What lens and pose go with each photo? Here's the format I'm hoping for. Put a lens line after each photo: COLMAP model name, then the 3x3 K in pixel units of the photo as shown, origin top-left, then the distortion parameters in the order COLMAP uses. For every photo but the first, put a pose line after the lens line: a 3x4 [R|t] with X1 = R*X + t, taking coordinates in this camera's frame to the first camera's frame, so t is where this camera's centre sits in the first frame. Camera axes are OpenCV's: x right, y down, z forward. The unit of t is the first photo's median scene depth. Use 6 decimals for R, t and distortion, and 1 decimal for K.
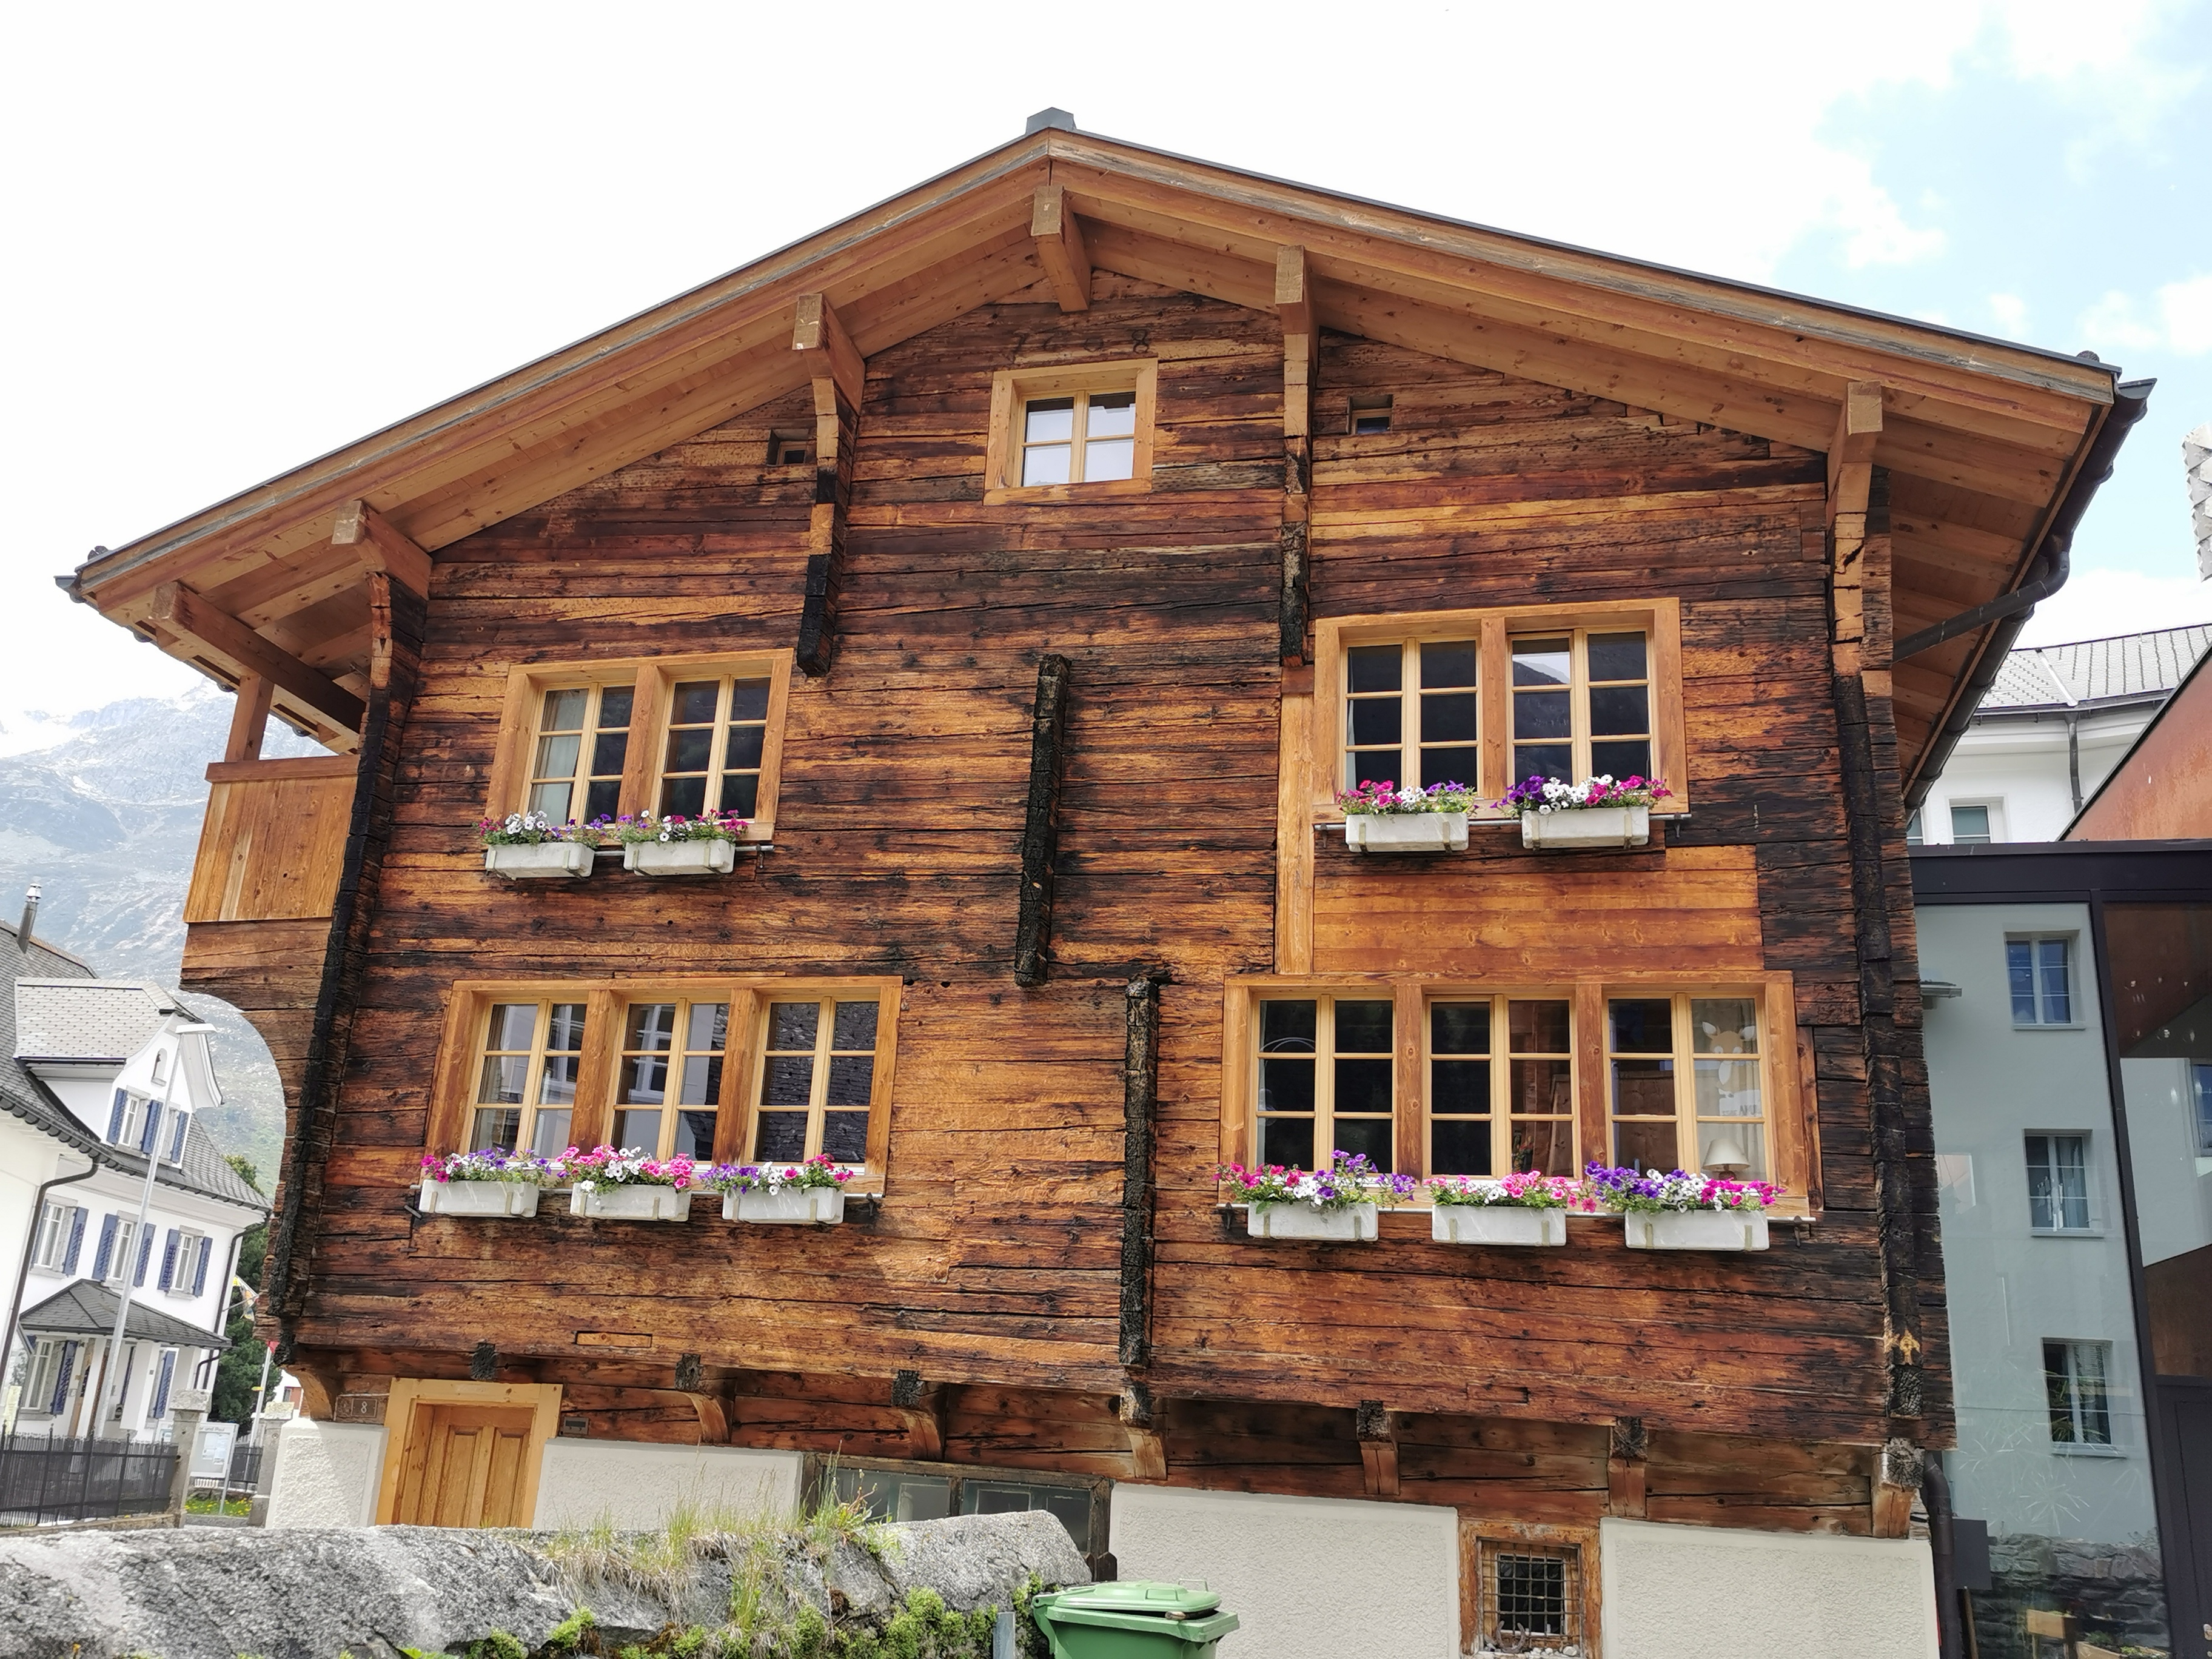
lens RADIAL K [[1748.1, 0, 1106.0], [0, 1748.1, 829.5], [0, 0, 1]] dist [0.068038, 0.006585]
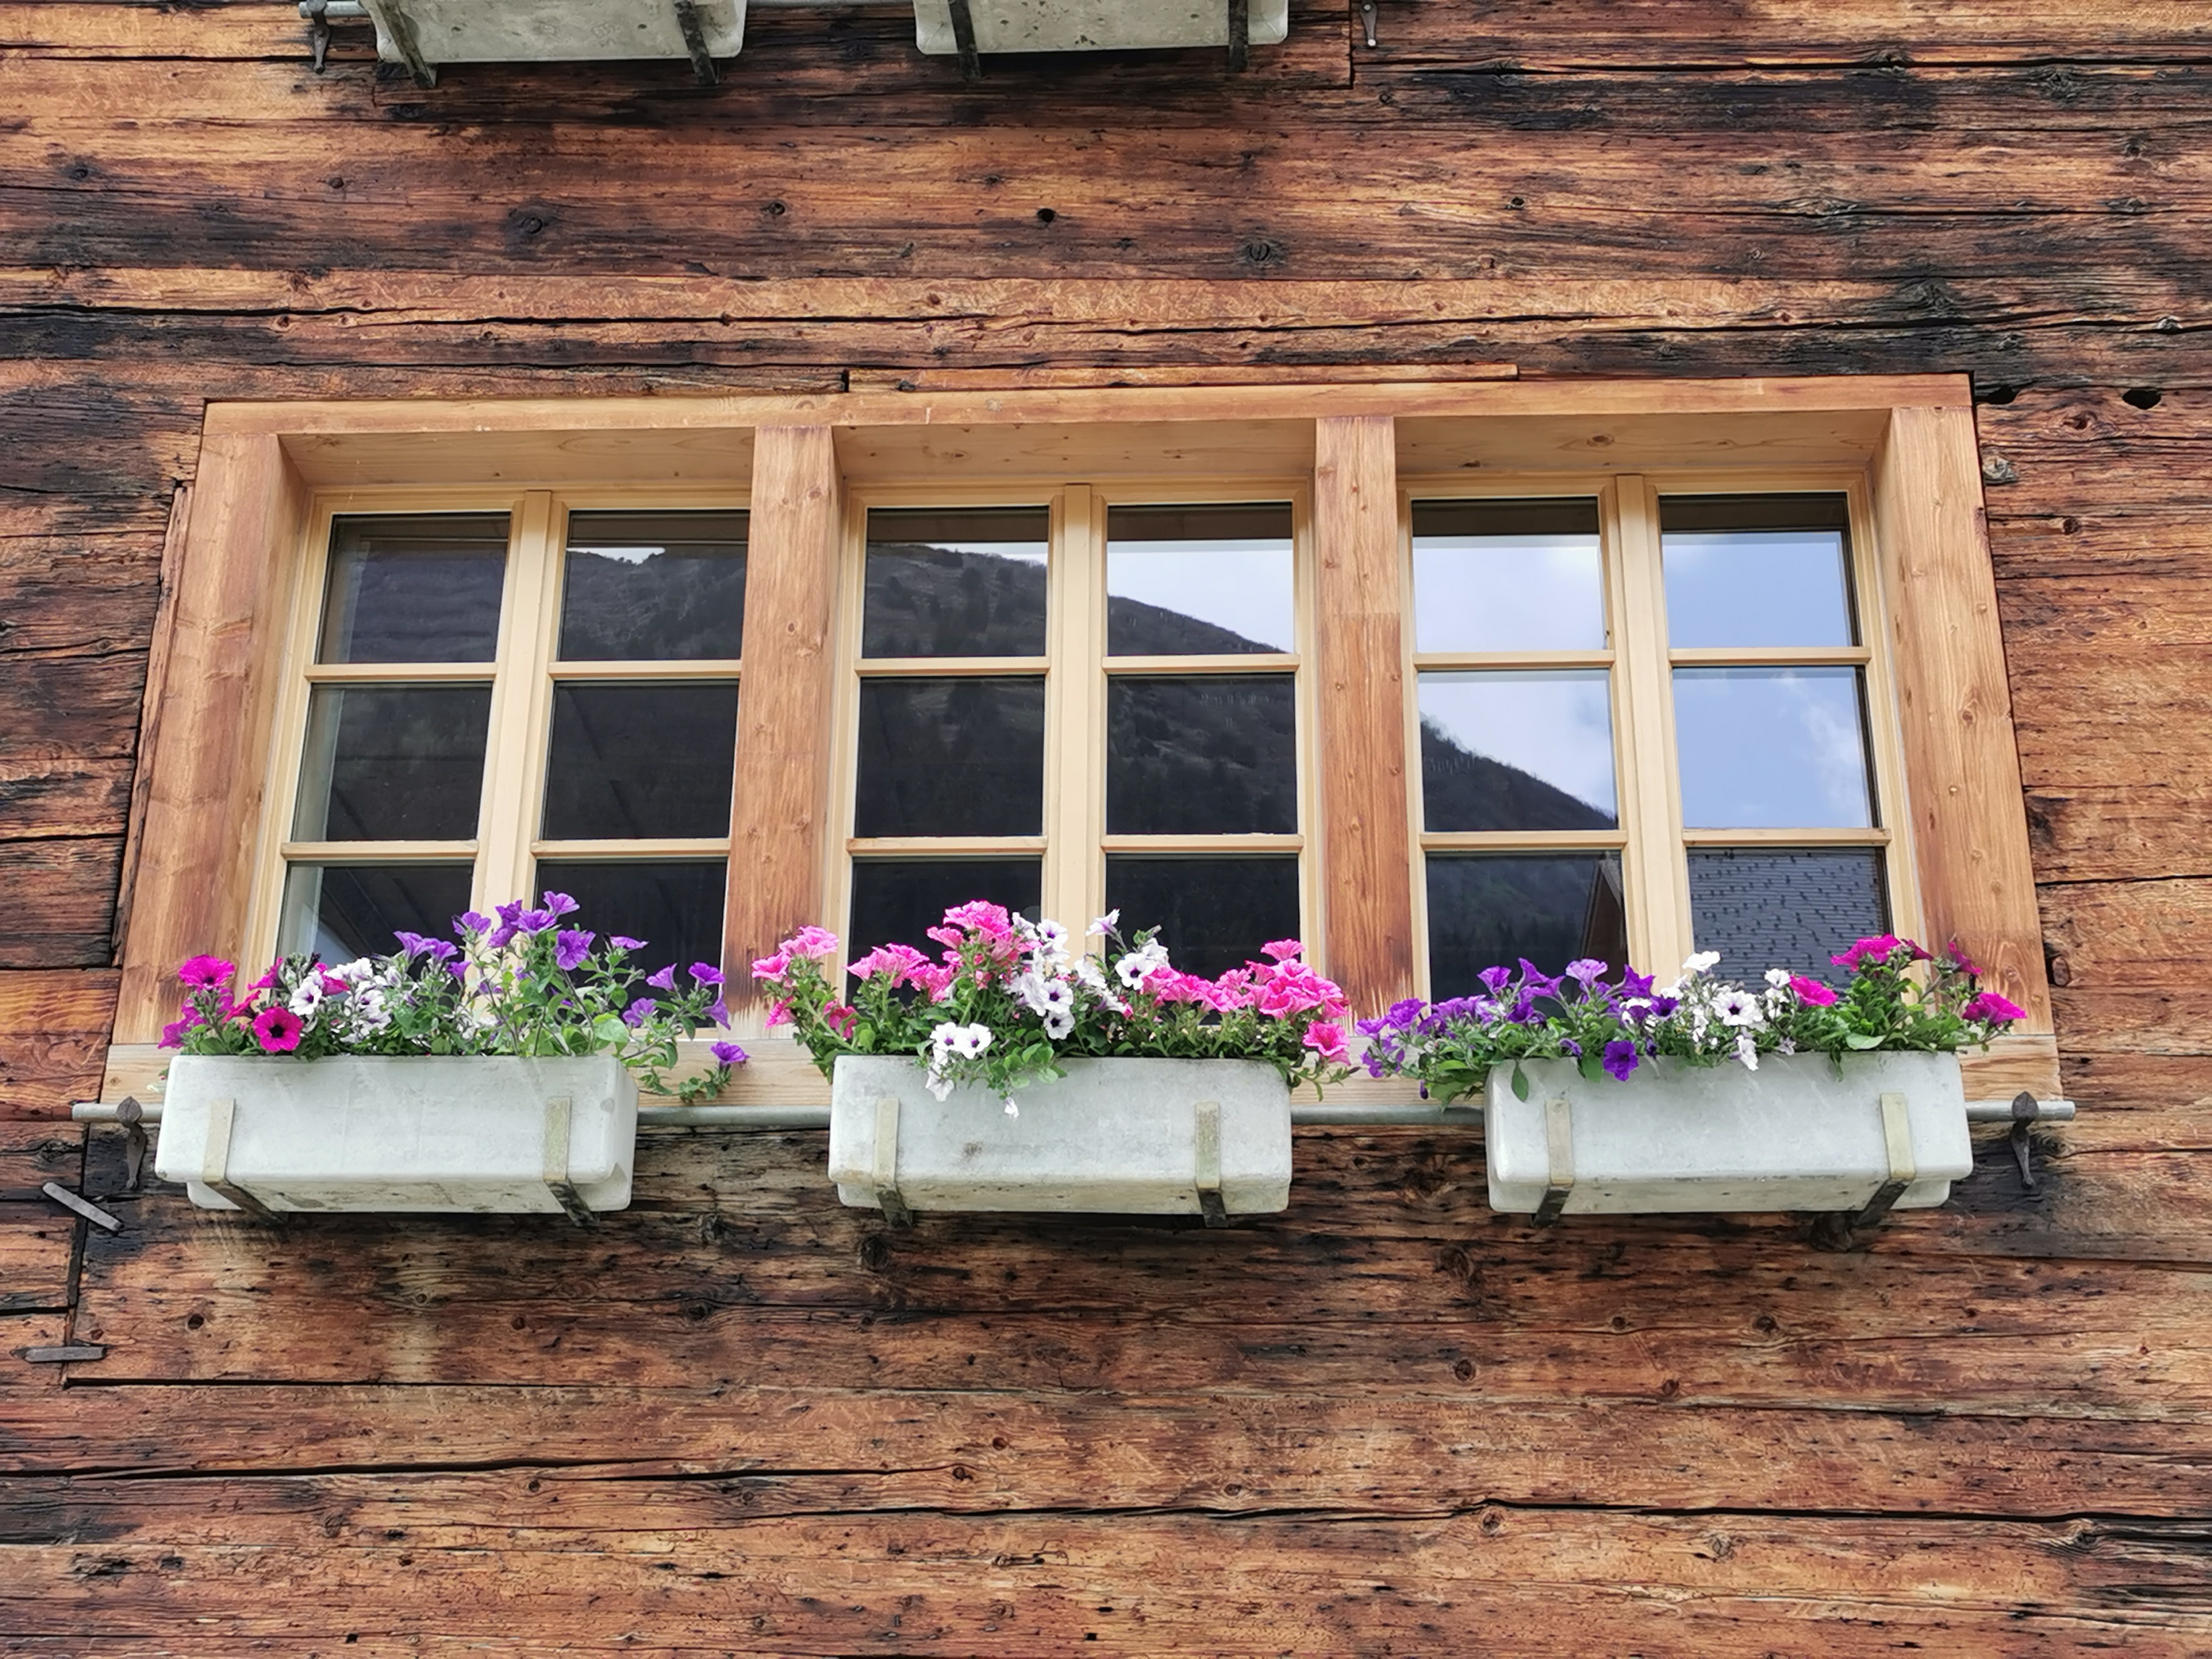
lens RADIAL K [[2639.0, 0, 1106.0], [0, 2639.0, 829.5], [0, 0, 1]] dist [-0.005447, 0.181048]
pose [[0.978327, 0.039103, 0.203340, -0.335767], [-0.023778, 0.996726, -0.077273, 0.192843], [-0.205696, 0.070763, 0.976054, 0.614732]]
